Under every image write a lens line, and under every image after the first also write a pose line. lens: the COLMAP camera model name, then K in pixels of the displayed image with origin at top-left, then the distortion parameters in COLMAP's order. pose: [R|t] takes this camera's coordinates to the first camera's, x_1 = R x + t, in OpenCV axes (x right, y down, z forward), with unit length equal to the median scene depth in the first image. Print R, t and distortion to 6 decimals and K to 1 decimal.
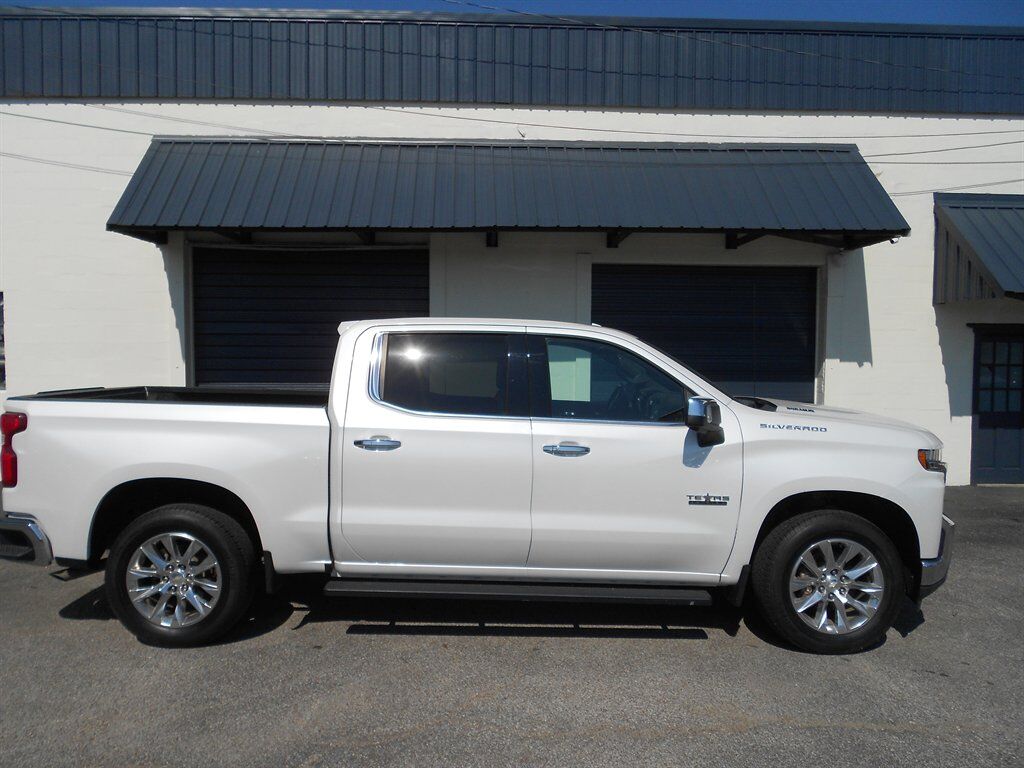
lens RADIAL K [[848.7, 0, 552.2], [0, 848.7, 371.2], [0, 0, 1]] dist [0.003261, 0.009753]
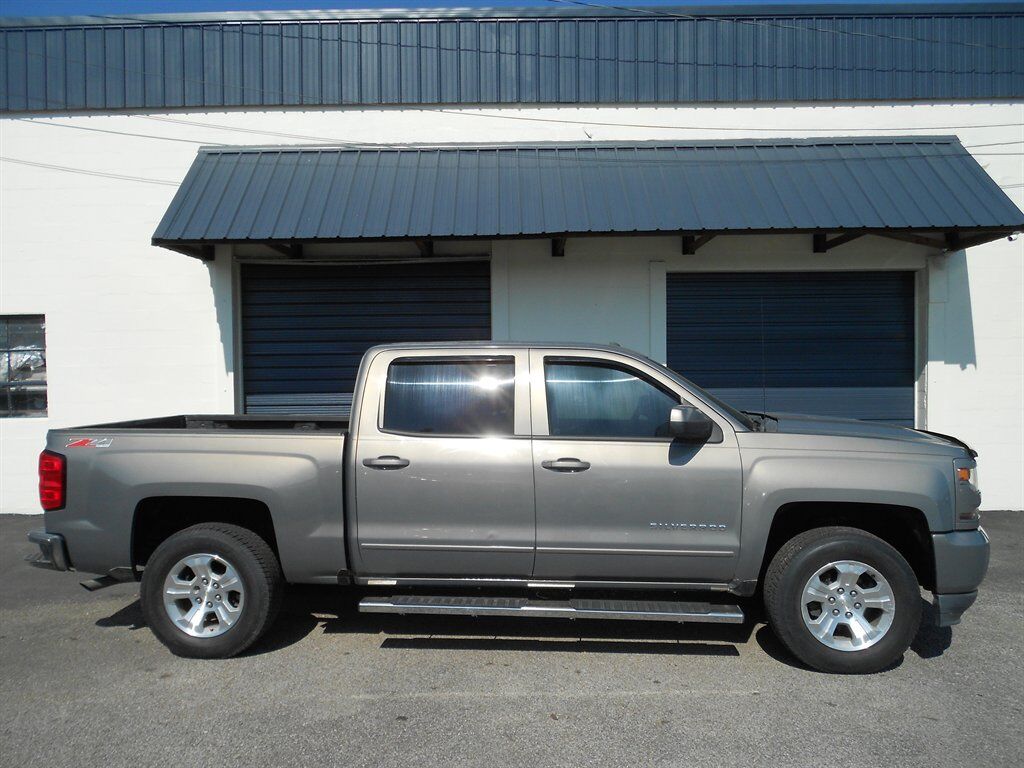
lens RADIAL K [[778.3, 0, 512.7], [0, 778.3, 375.2], [0, 0, 1]] dist [0.012495, 0.001283]
pose [[0.998963, -0.015127, -0.042952, -0.086730], [0.013915, 0.999501, -0.028360, 0.007024], [0.043359, 0.027733, 0.998675, 0.152831]]
